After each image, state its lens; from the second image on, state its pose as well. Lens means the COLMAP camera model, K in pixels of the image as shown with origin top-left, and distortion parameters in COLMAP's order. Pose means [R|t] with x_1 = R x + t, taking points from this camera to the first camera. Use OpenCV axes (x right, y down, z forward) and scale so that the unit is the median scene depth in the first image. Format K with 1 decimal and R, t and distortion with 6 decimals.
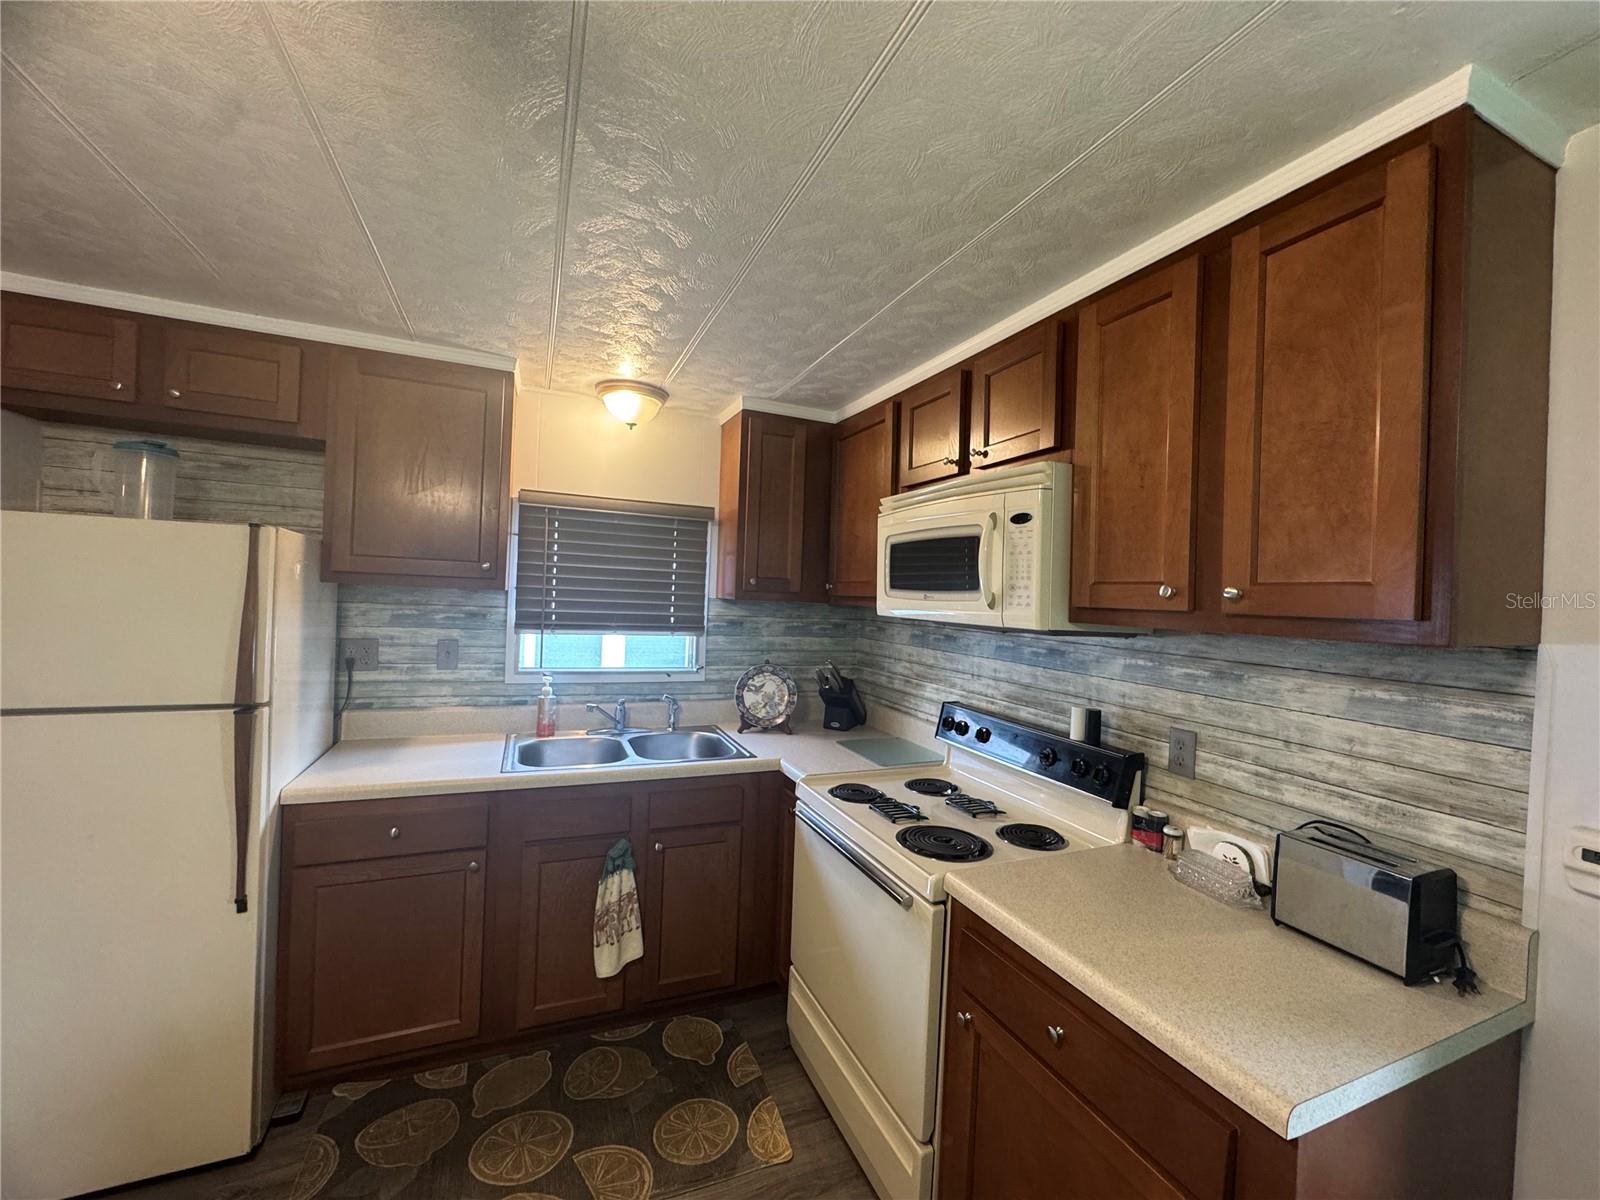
lens RADIAL K [[644.9, 0, 801.5], [0, 644.9, 598.0], [0, 0, 1]] dist [-0.002388, 0.000468]
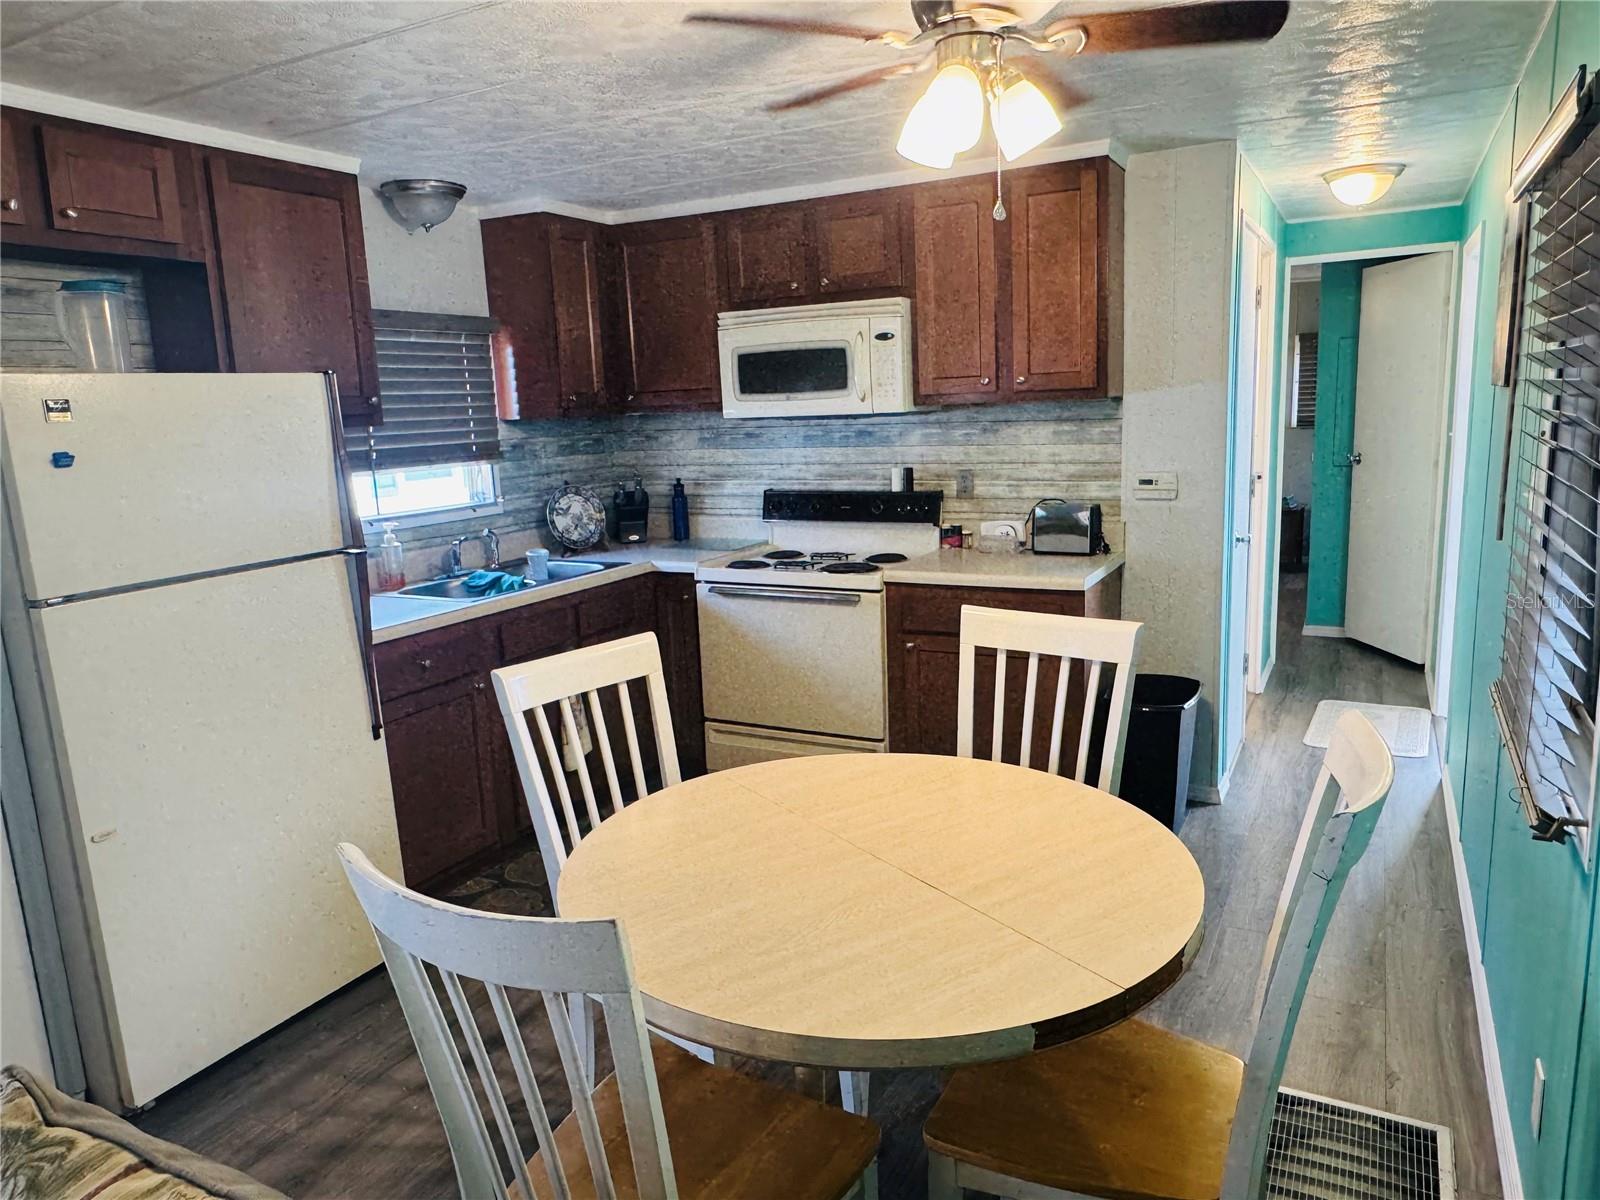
lens RADIAL K [[1066.1, 0, 796.5], [0, 1066.1, 599.6], [0, 0, 1]] dist [-0.014028, 0.000533]
pose [[0.774453, -0.186464, 0.604527, -1.148529], [0.077182, 0.976287, 0.202255, -0.037036], [-0.627905, -0.109978, 0.770480, -0.662541]]
